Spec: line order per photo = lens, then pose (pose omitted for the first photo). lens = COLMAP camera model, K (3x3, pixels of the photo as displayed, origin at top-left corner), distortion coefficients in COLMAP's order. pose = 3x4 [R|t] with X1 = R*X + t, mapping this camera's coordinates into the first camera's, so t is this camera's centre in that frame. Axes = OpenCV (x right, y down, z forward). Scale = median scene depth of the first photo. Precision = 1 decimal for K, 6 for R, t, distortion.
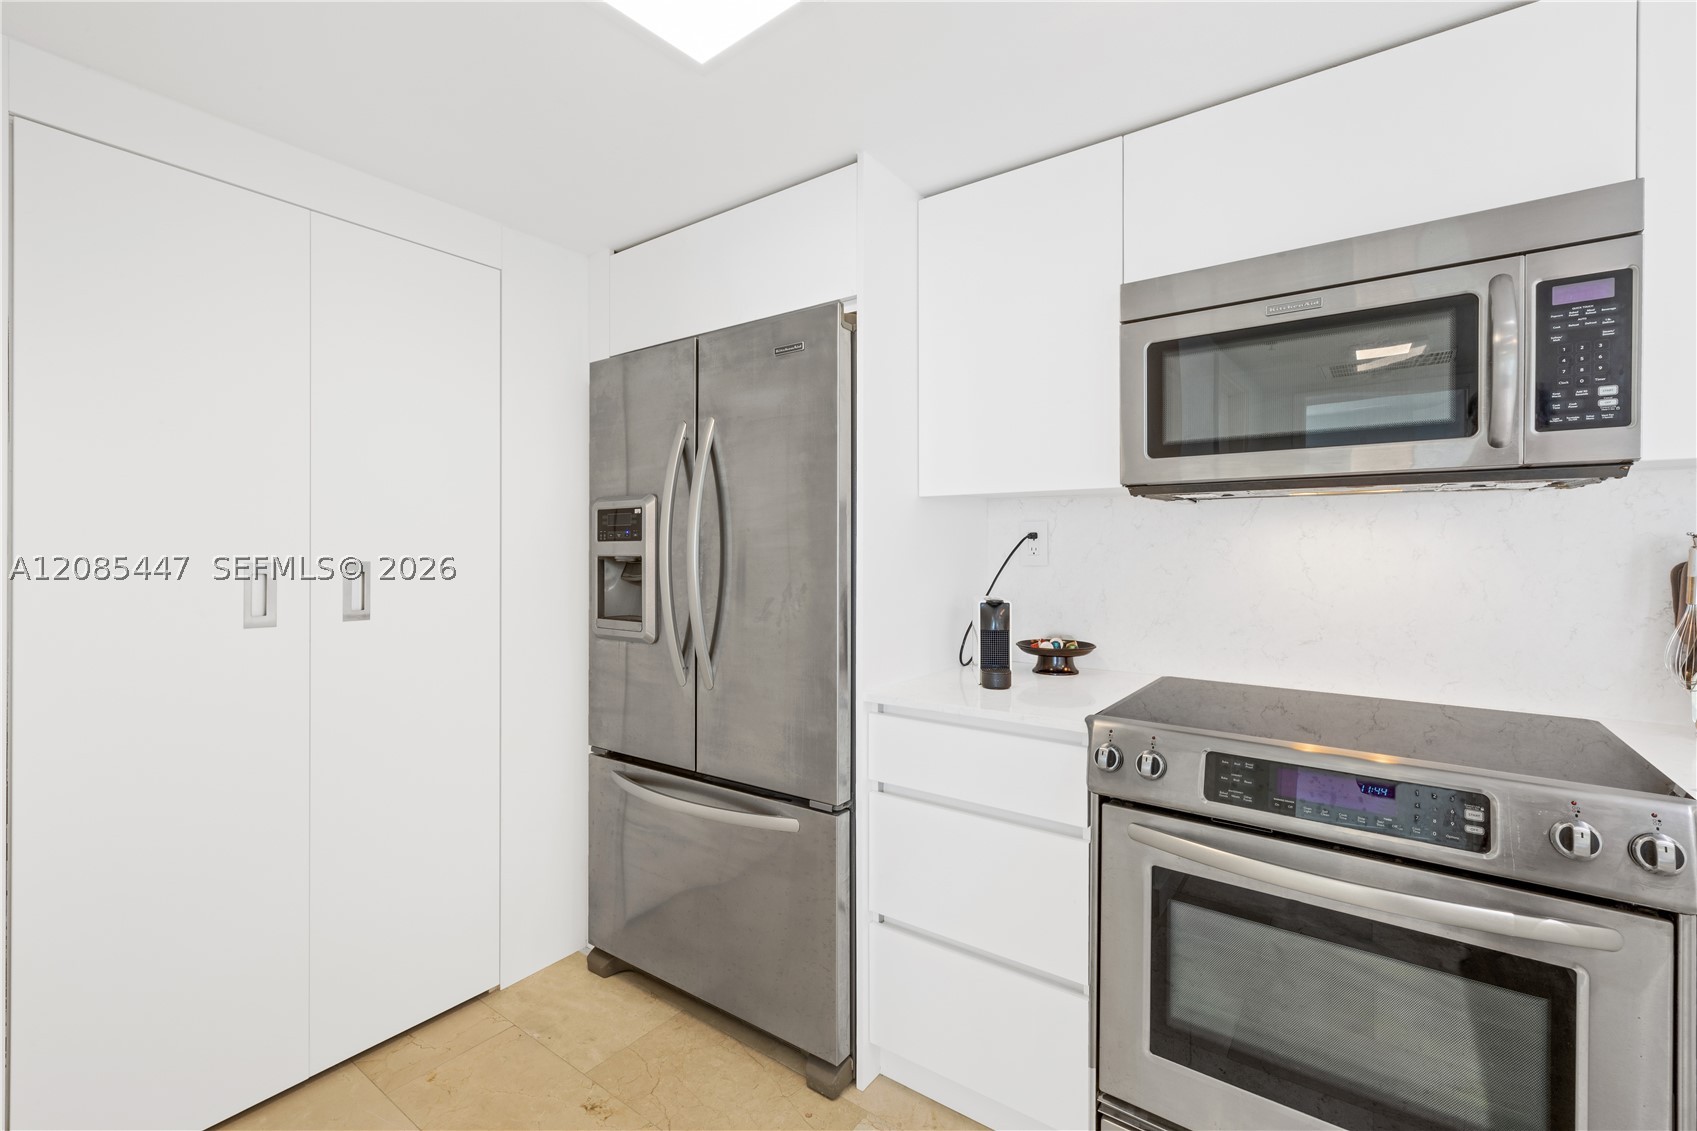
lens RADIAL K [[734.4, 0, 850.8], [0, 734.4, 550.6], [0, 0, 1]] dist [0.002226, -0.000054]
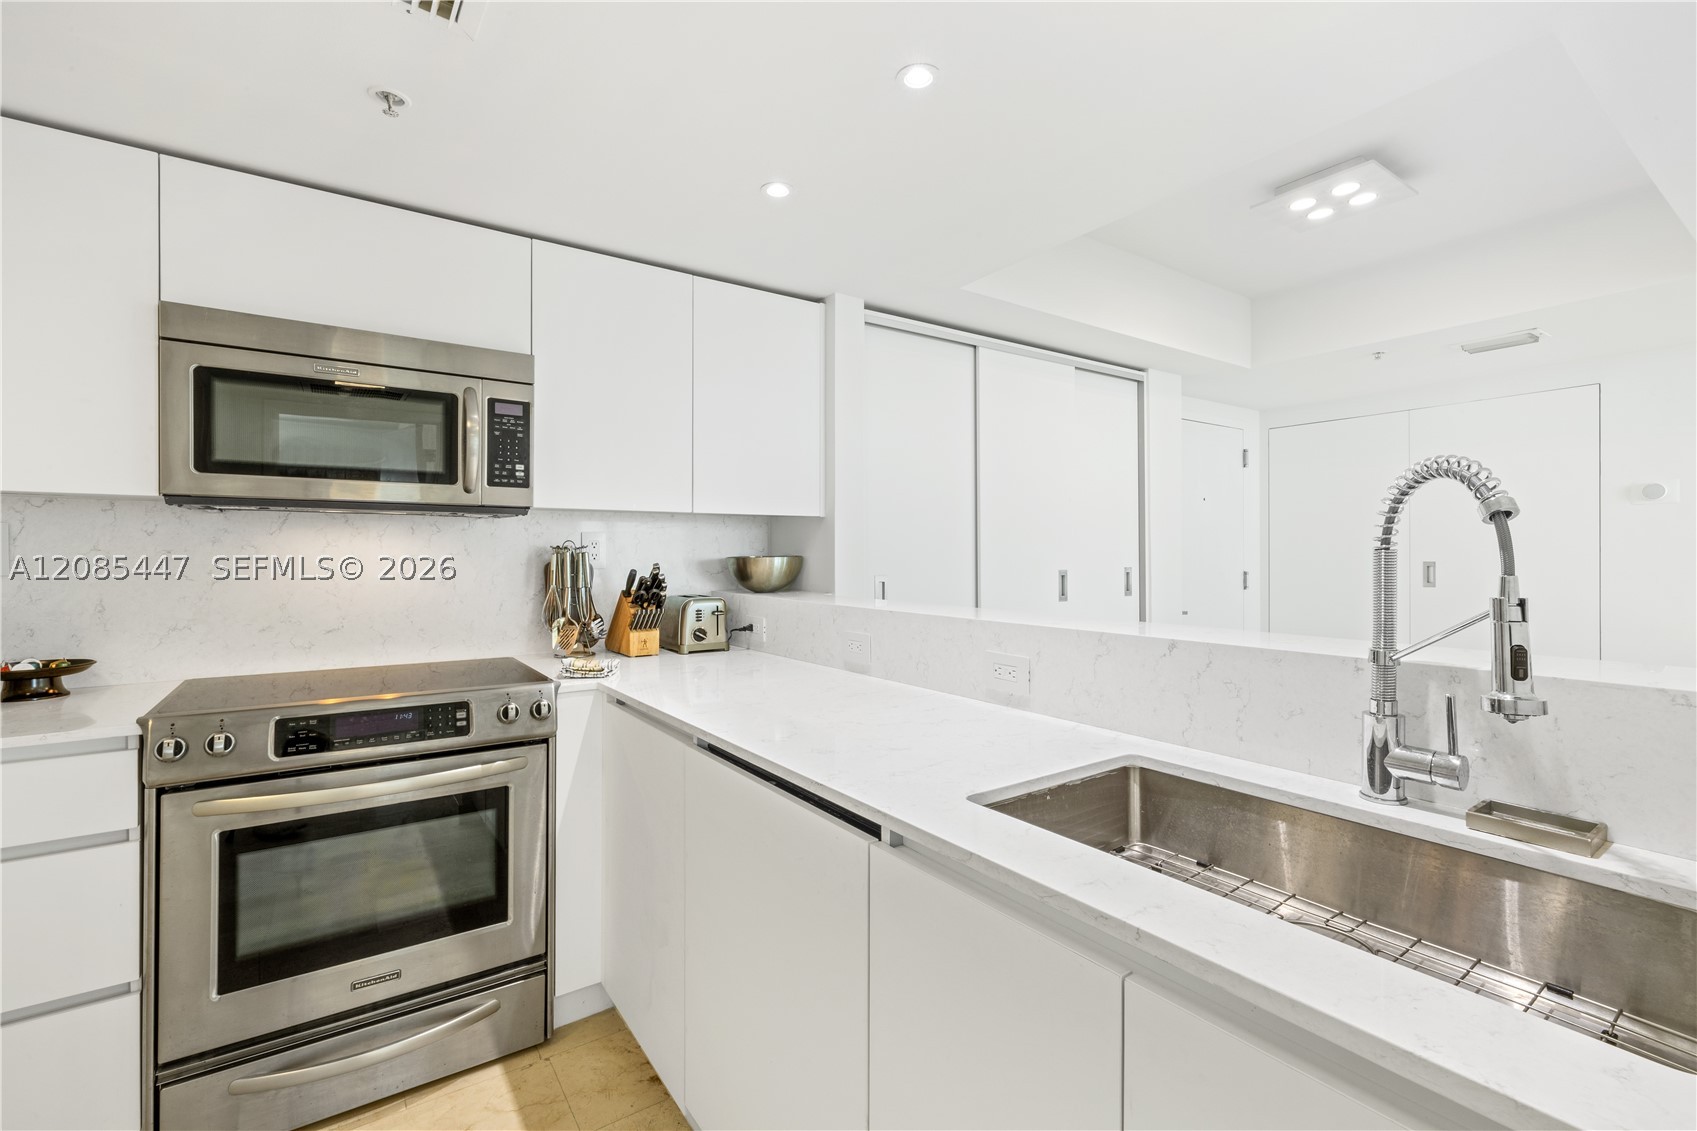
lens RADIAL K [[734.4, 0, 850.8], [0, 734.4, 550.6], [0, 0, 1]] dist [0.002226, -0.000054]
pose [[0.322428, 0.004079, 0.946585, -0.371203], [0.002512, 0.999984, -0.005165, -0.002521], [-0.946591, 0.004043, 0.322413, -0.311570]]
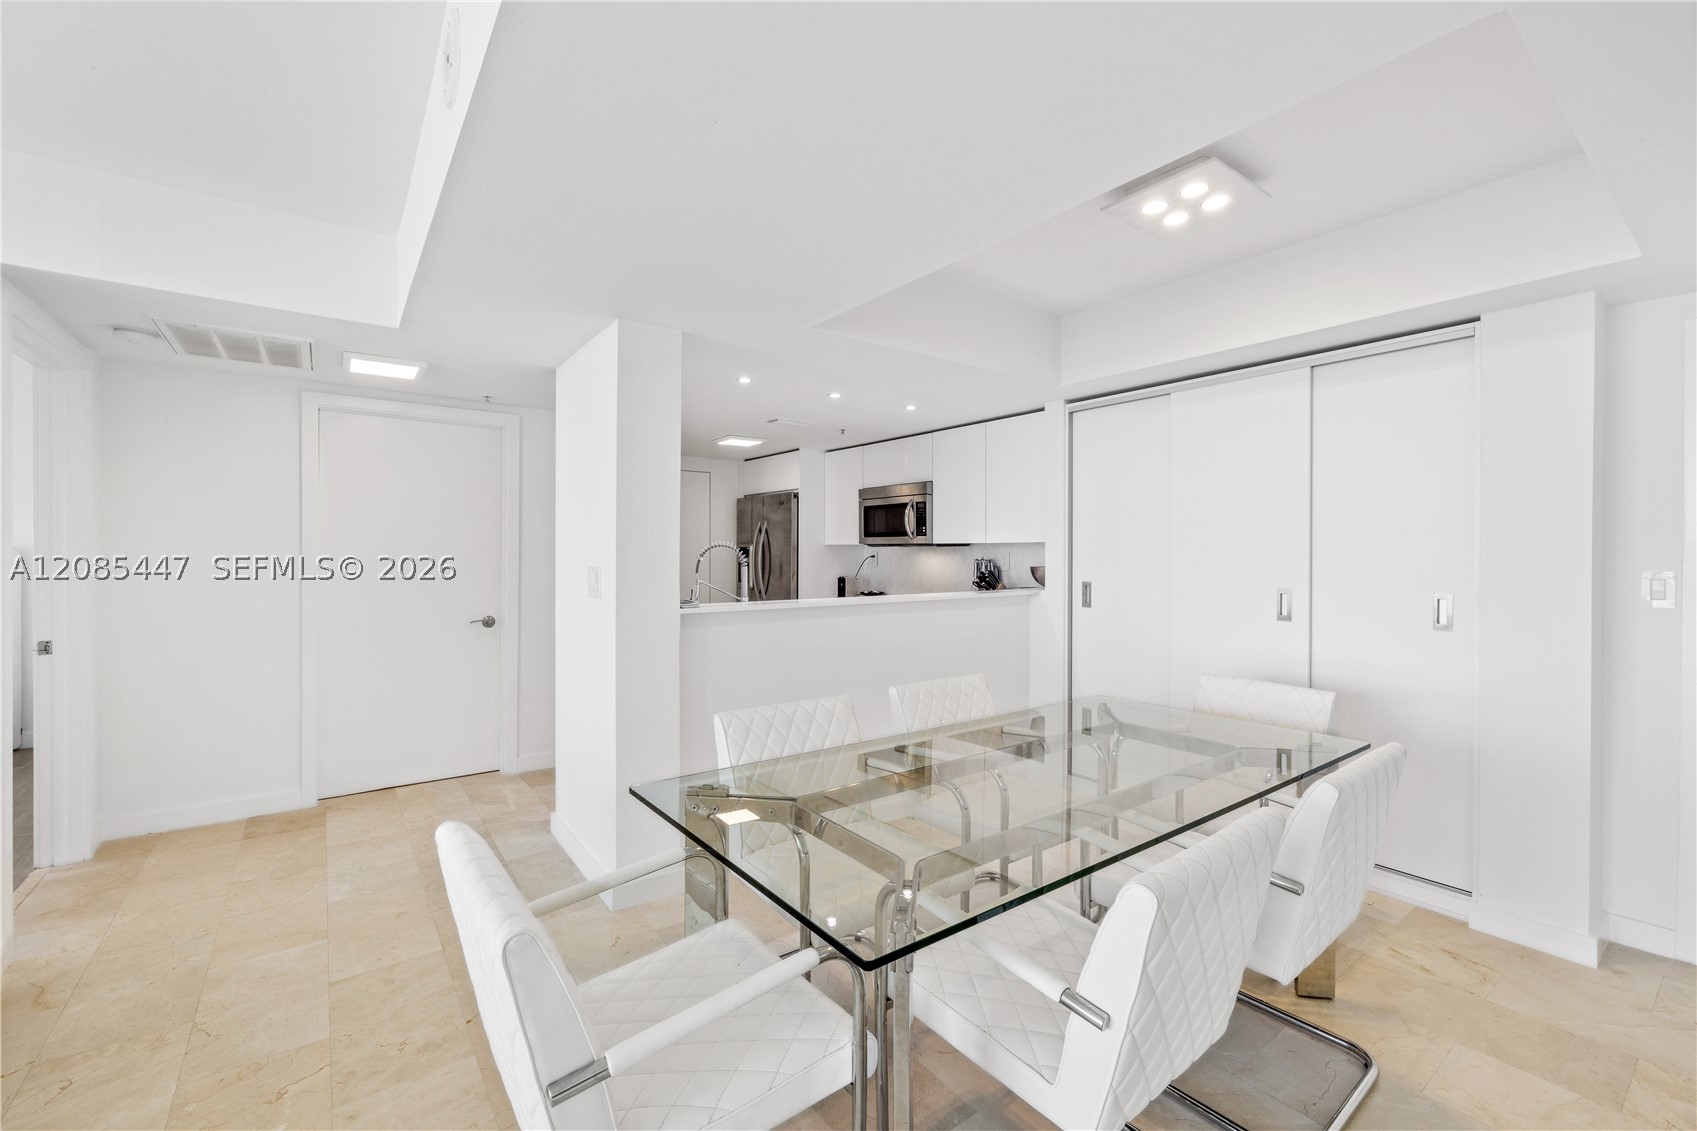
lens RADIAL K [[734.4, 0, 850.8], [0, 734.4, 550.6], [0, 0, 1]] dist [0.002226, -0.000054]
pose [[0.955546, 0.002078, -0.294836, 1.754353], [-0.003086, 0.999991, -0.002952, -0.058690], [0.294827, 0.003731, 0.955543, -3.118278]]
